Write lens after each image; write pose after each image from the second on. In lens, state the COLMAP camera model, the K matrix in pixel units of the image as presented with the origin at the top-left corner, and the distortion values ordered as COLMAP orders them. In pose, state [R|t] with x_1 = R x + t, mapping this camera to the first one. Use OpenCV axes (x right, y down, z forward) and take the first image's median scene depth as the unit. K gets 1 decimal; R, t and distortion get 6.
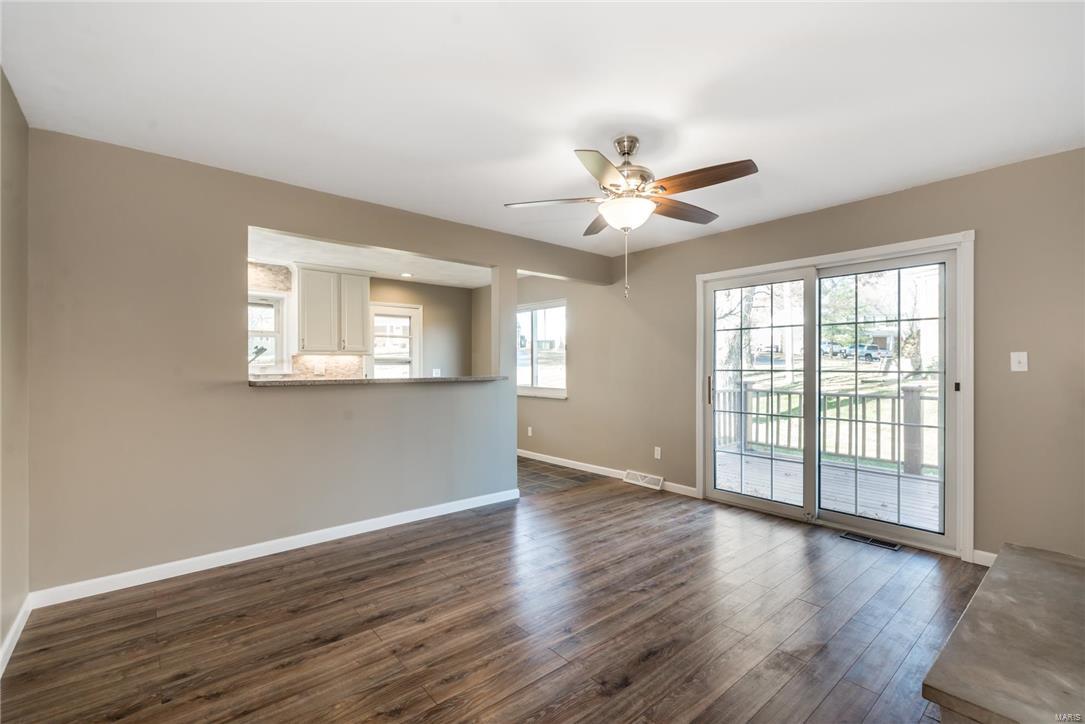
lens RADIAL K [[477.7, 0, 542.5], [0, 477.7, 362.0], [0, 0, 1]] dist [0.000904, 0.000141]
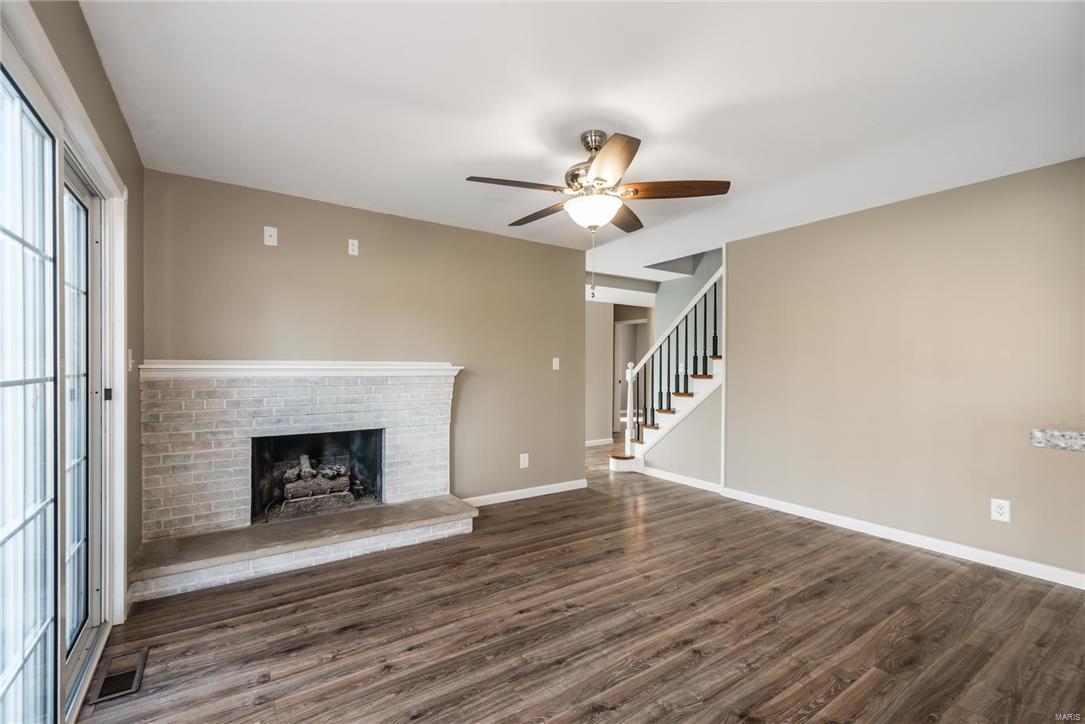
lens RADIAL K [[467.1, 0, 541.4], [0, 467.1, 369.9], [0, 0, 1]] dist [0.001344, 0.000138]
pose [[-0.993997, -0.008619, 0.109067, 0.150482], [-0.008333, 0.999961, 0.003081, 0.008372], [-0.109090, 0.002154, -0.994030, 1.701290]]
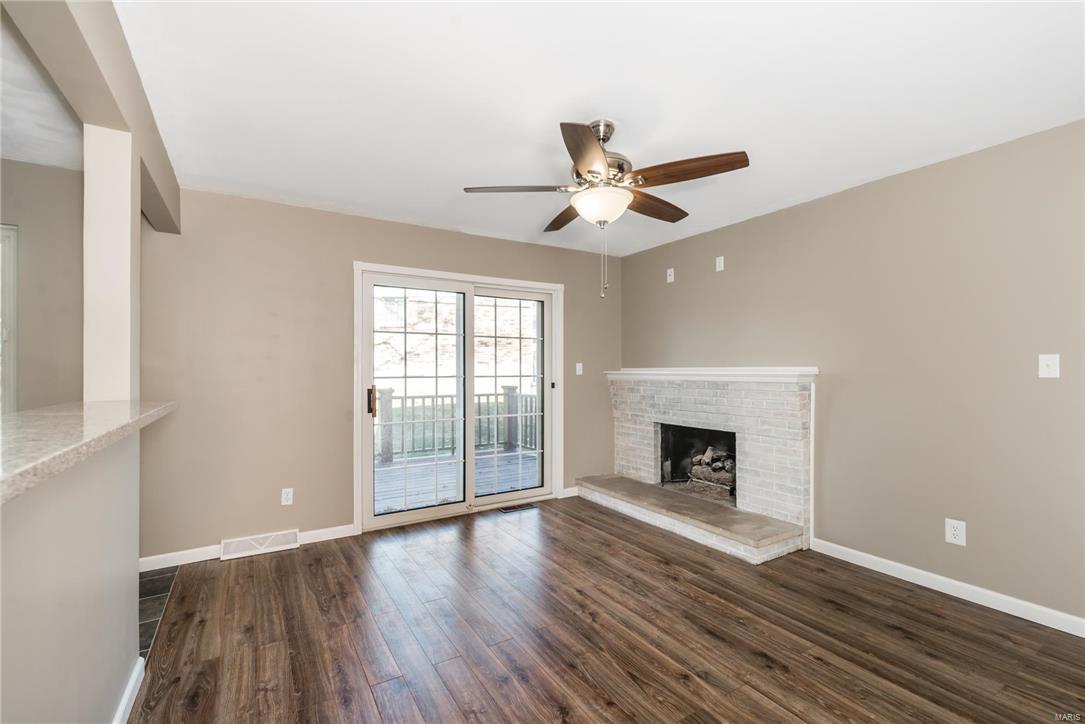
lens RADIAL K [[467.1, 0, 541.4], [0, 467.1, 369.9], [0, 0, 1]] dist [0.001344, 0.000138]
pose [[0.147782, -0.000466, 0.989020, -0.622885], [-0.003903, 0.999992, 0.001054, 0.002007], [-0.989012, -0.004016, 0.147779, 0.855231]]
